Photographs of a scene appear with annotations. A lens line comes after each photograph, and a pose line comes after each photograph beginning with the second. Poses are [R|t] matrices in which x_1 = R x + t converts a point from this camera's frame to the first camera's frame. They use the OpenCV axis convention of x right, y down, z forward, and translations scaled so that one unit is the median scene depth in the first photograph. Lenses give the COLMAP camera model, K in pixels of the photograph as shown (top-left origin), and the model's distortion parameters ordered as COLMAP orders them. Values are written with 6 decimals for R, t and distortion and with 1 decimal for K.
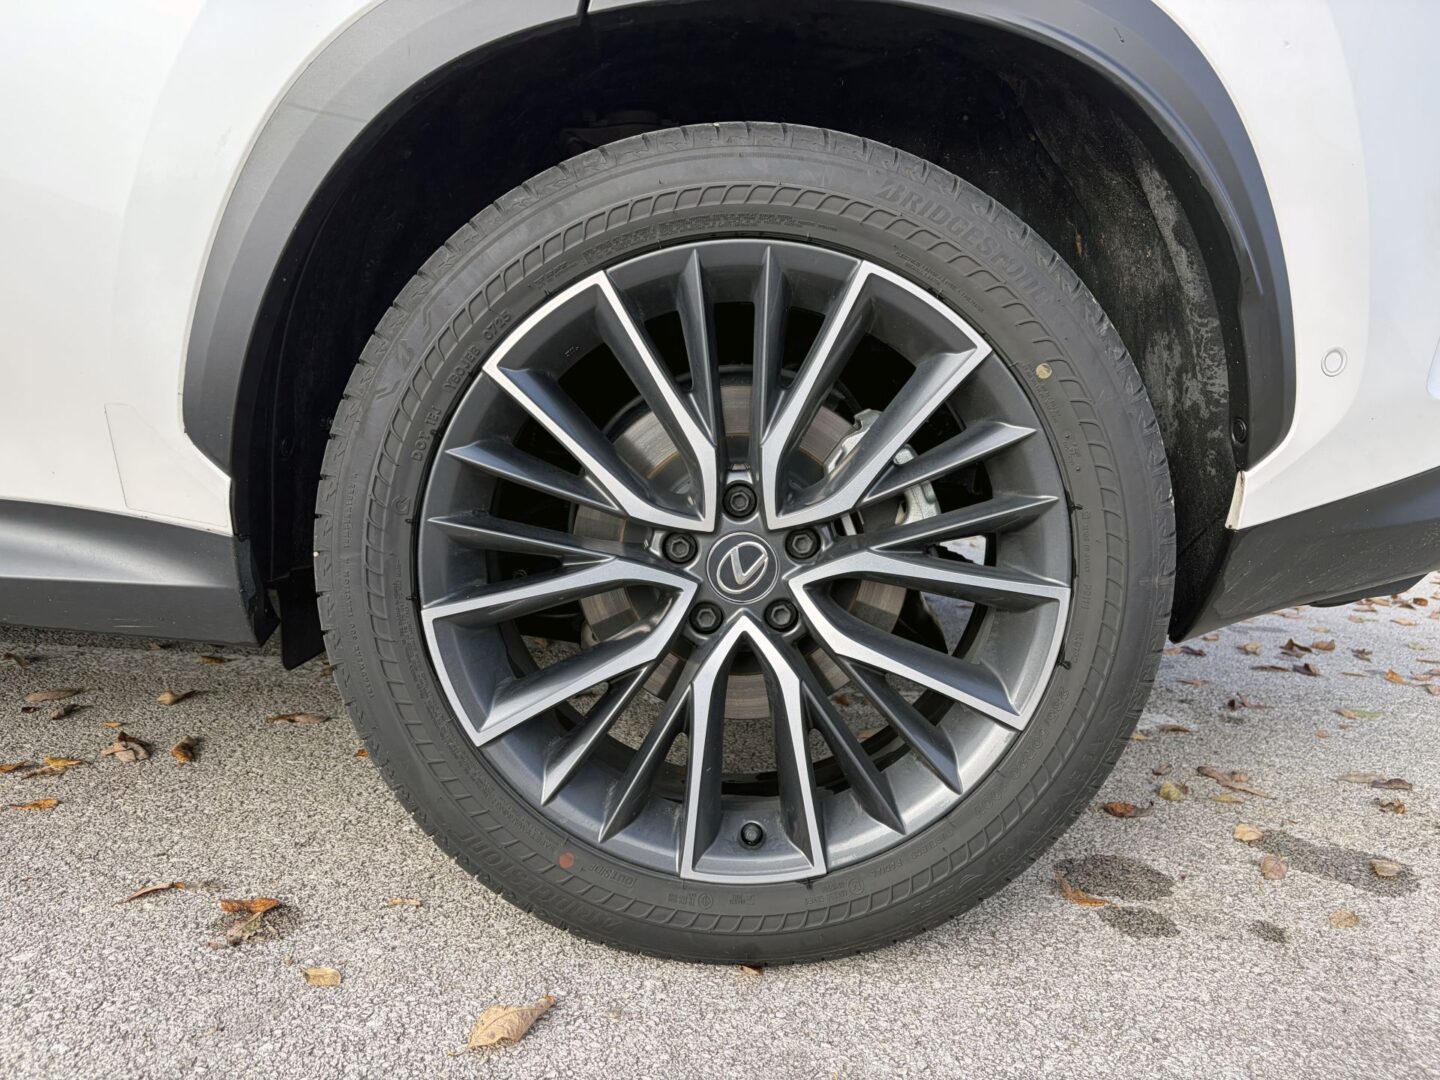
lens RADIAL K [[1116.1, 0, 716.5], [0, 1116.1, 545.0], [0, 0, 1]] dist [0.044469, -0.058985]
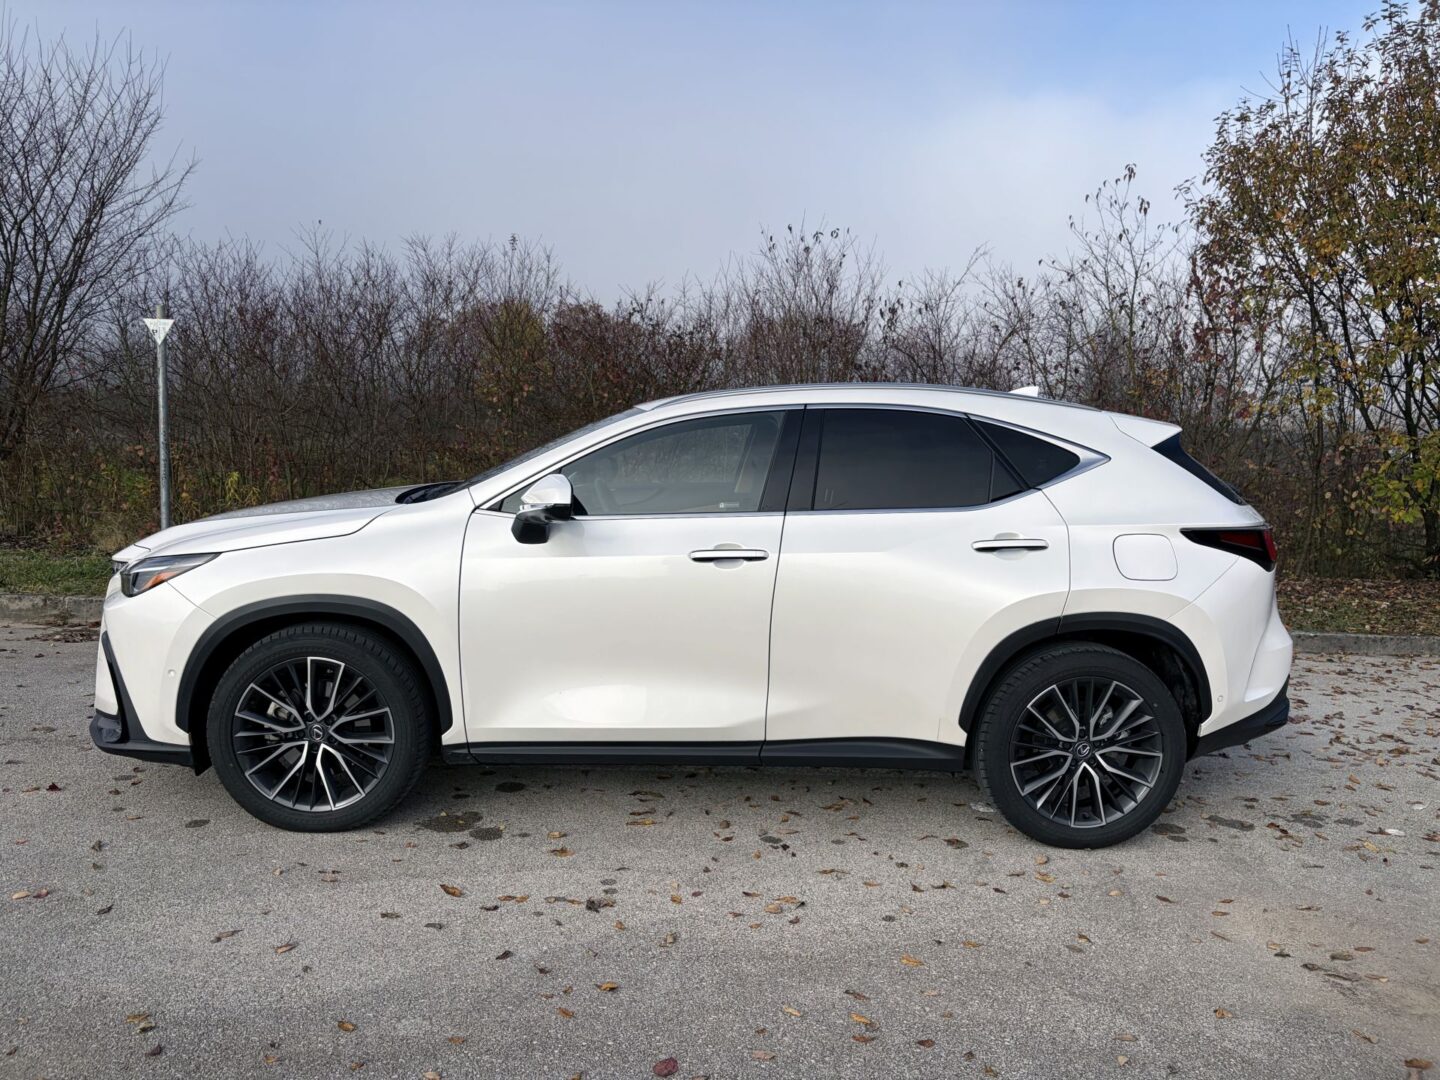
lens RADIAL K [[1116.1, 0, 726.0], [0, 1116.1, 541.6], [0, 0, 1]] dist [0.044469, -0.058985]
pose [[0.998124, -0.024228, 0.056222, -1.493014], [0.026937, 0.998487, -0.047938, -0.579805], [-0.054976, 0.049363, 0.997267, -3.062095]]
